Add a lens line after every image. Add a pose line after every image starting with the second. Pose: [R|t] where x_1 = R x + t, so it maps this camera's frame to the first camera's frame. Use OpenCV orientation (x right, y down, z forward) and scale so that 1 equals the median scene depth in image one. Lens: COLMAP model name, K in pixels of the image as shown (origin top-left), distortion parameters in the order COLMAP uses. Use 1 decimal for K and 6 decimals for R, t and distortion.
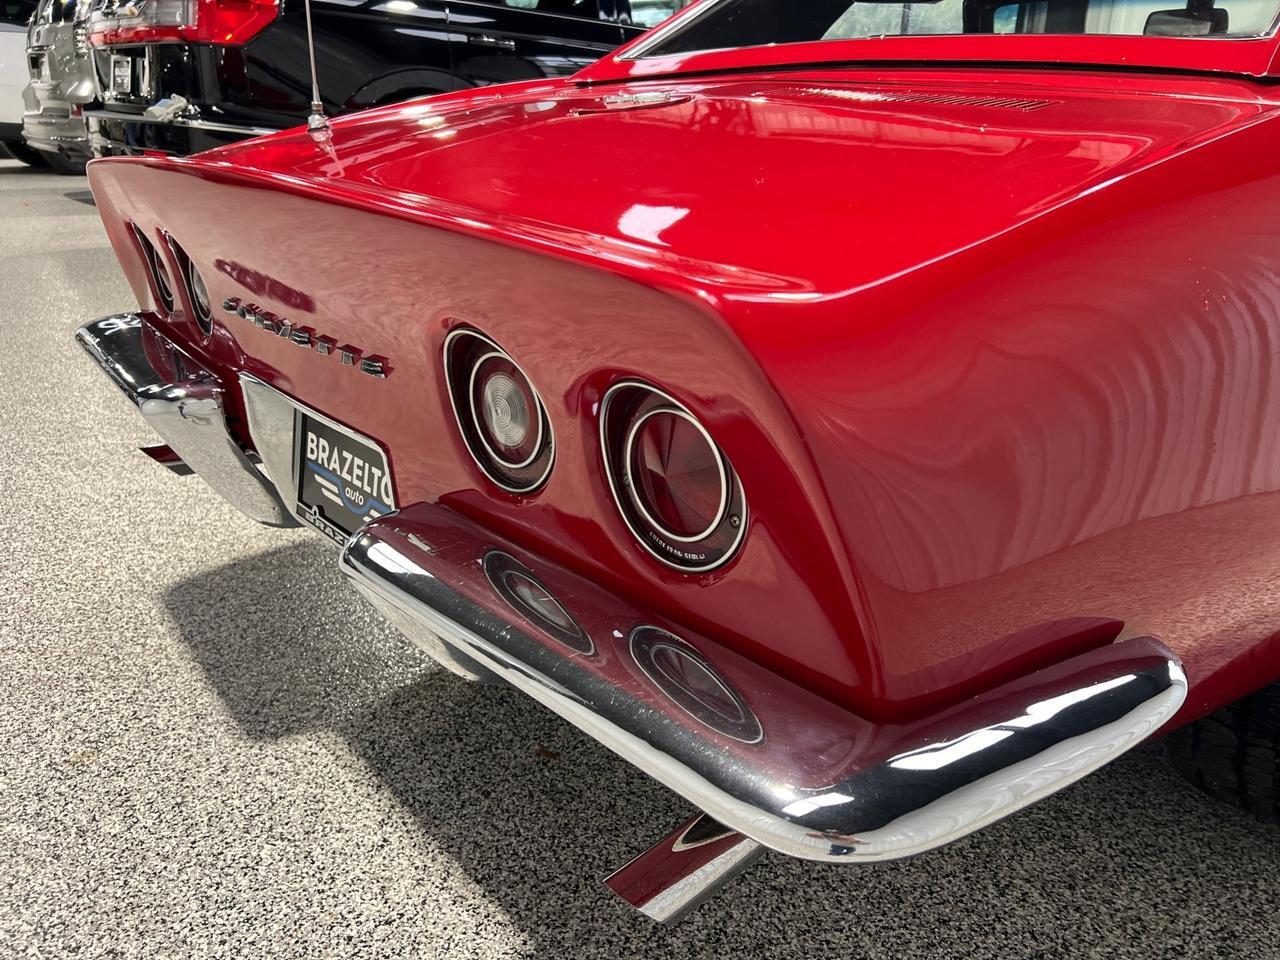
lens RADIAL K [[971.4, 0, 636.7], [0, 971.4, 473.1], [0, 0, 1]] dist [0.029025, -0.039579]
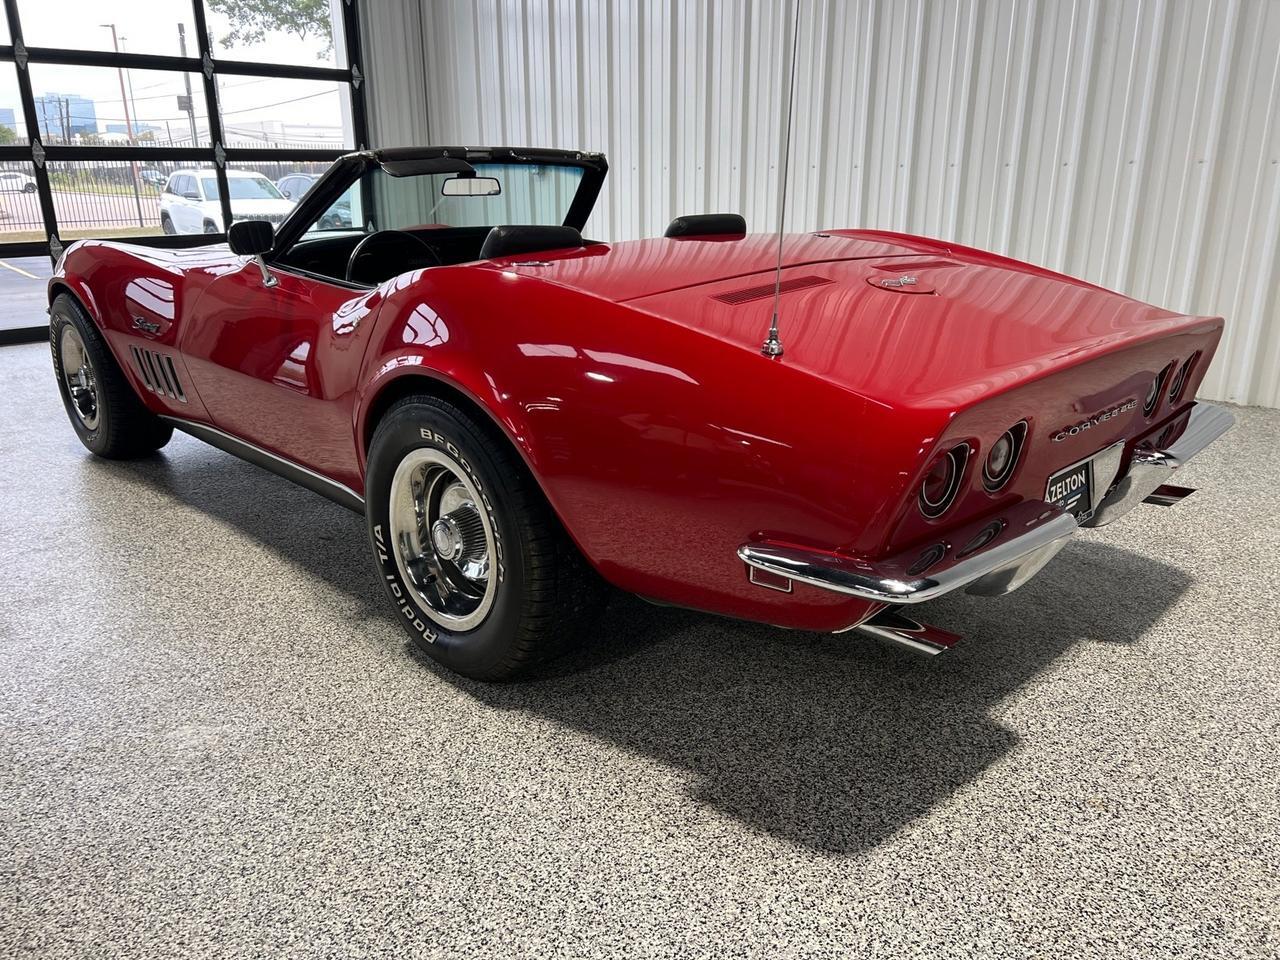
lens RADIAL K [[968.8, 0, 625.9], [0, 968.8, 478.7], [0, 0, 1]] dist [0.052377, -0.062420]
pose [[-0.052899, -0.328389, 0.943060, -1.663476], [0.358697, 0.875106, 0.324847, -0.773076], [-0.931954, 0.355457, 0.071500, 1.356342]]
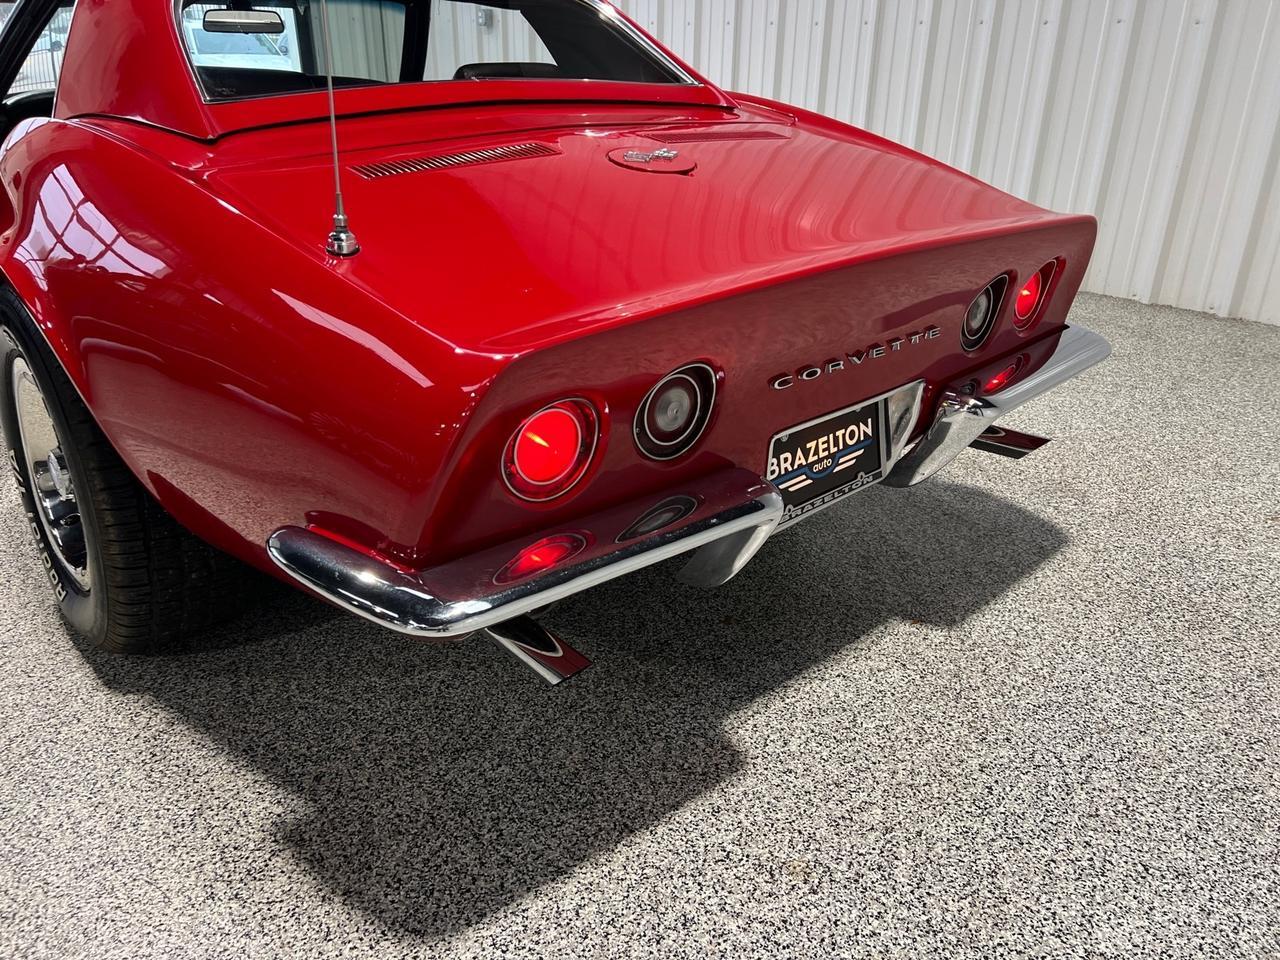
lens RADIAL K [[971.4, 0, 636.7], [0, 971.4, 473.1], [0, 0, 1]] dist [0.029025, -0.039579]
pose [[-0.014013, -0.434904, 0.900368, -1.303496], [0.340208, 0.844660, 0.413290, -0.534234], [-0.940246, 0.312104, 0.136122, 0.896113]]
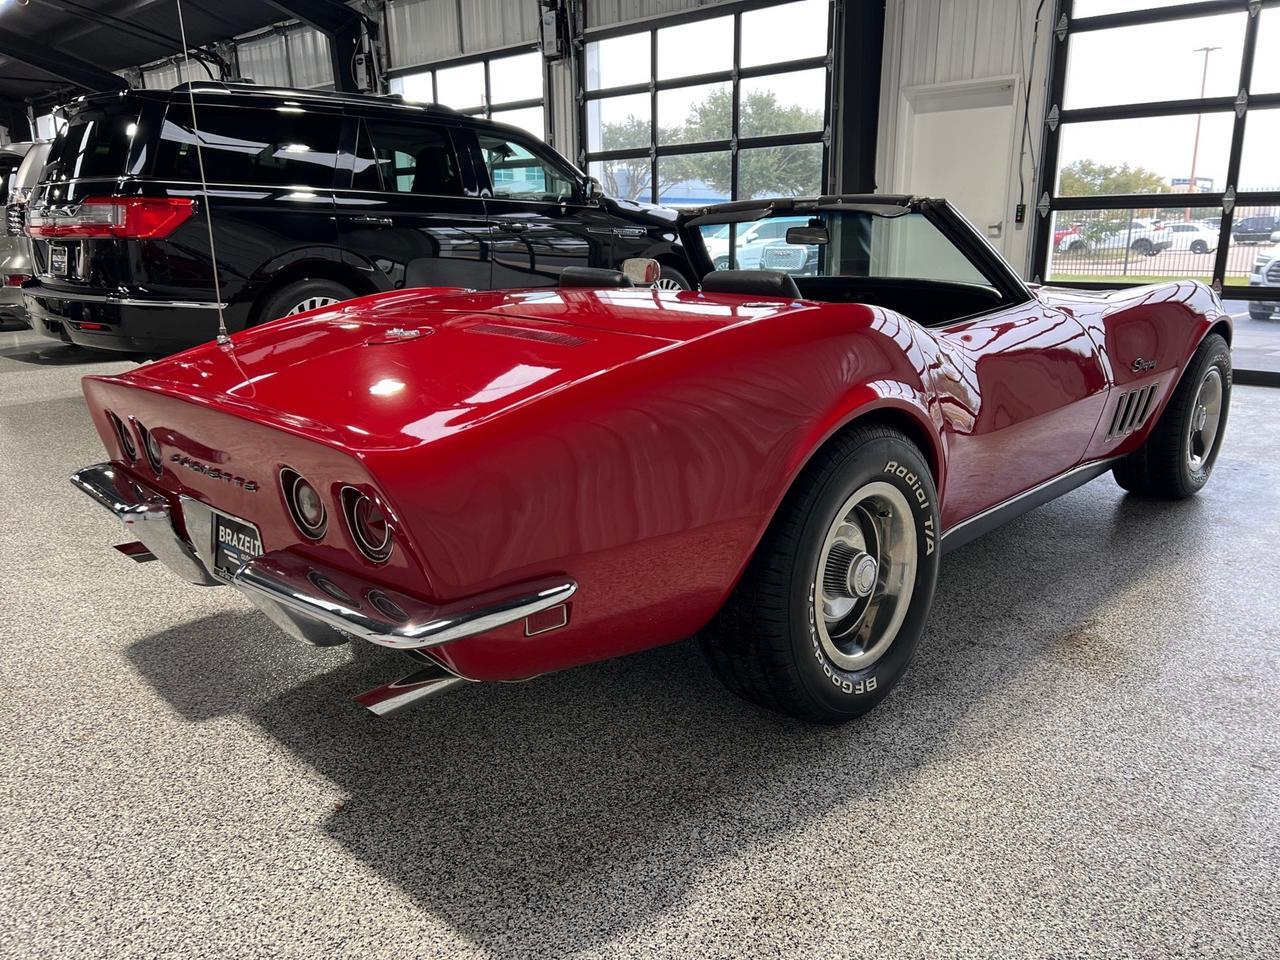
lens RADIAL K [[962.7, 0, 632.4], [0, 962.7, 479.9], [0, 0, 1]] dist [0.034053, -0.043296]
pose [[0.995694, -0.056302, 0.073639, 0.257576], [0.063626, 0.992828, -0.101218, 0.086981], [-0.067412, 0.105468, 0.992135, -0.730316]]
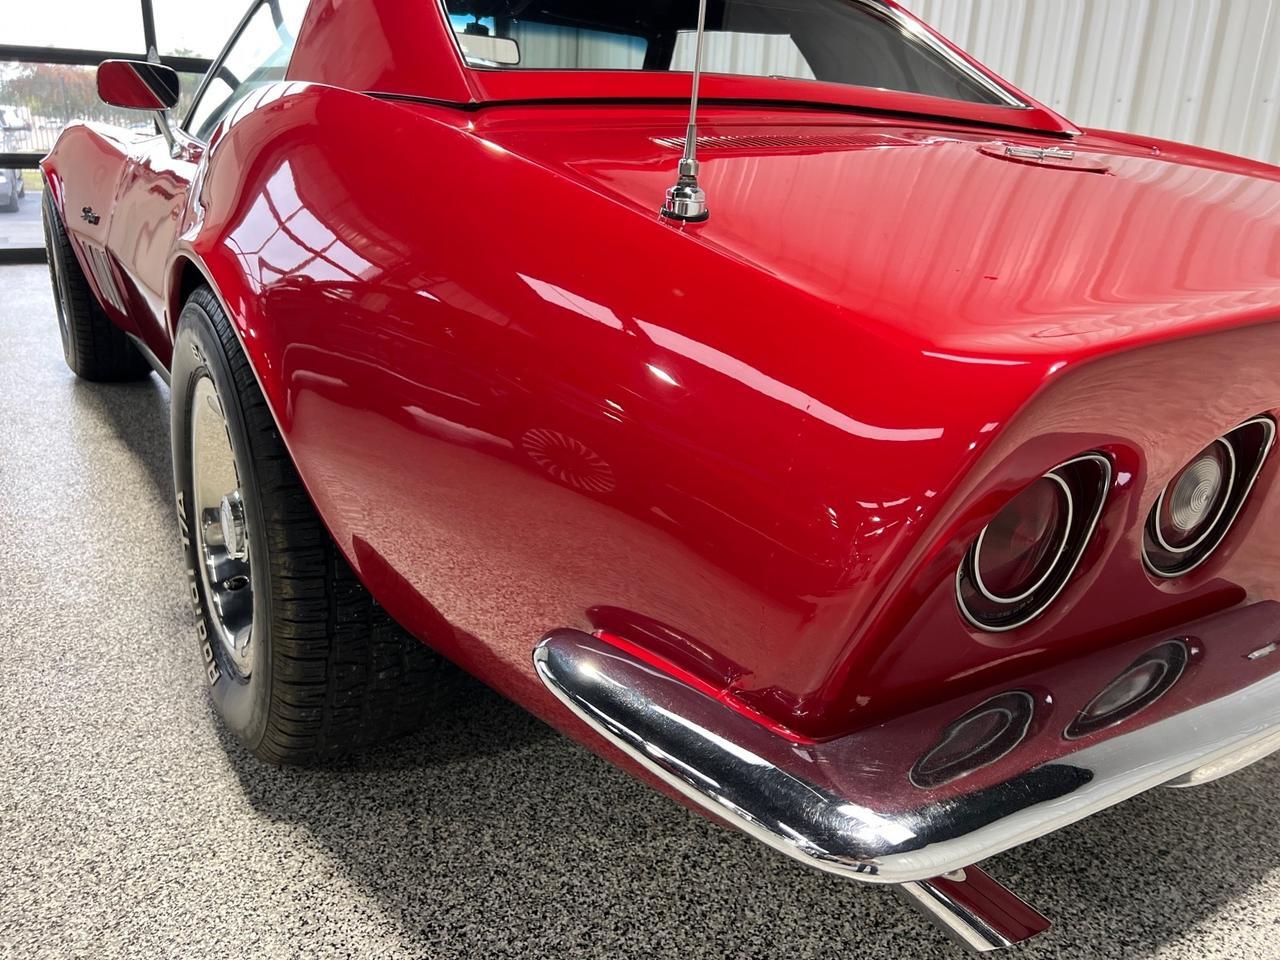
lens RADIAL K [[972.9, 0, 623.8], [0, 972.9, 465.3], [0, 0, 1]] dist [0.025438, -0.035602]
pose [[0.150059, -0.332111, 0.931227, -1.005914], [0.320829, 0.907279, 0.271871, -0.464055], [-0.935174, 0.257968, 0.242697, 1.136929]]
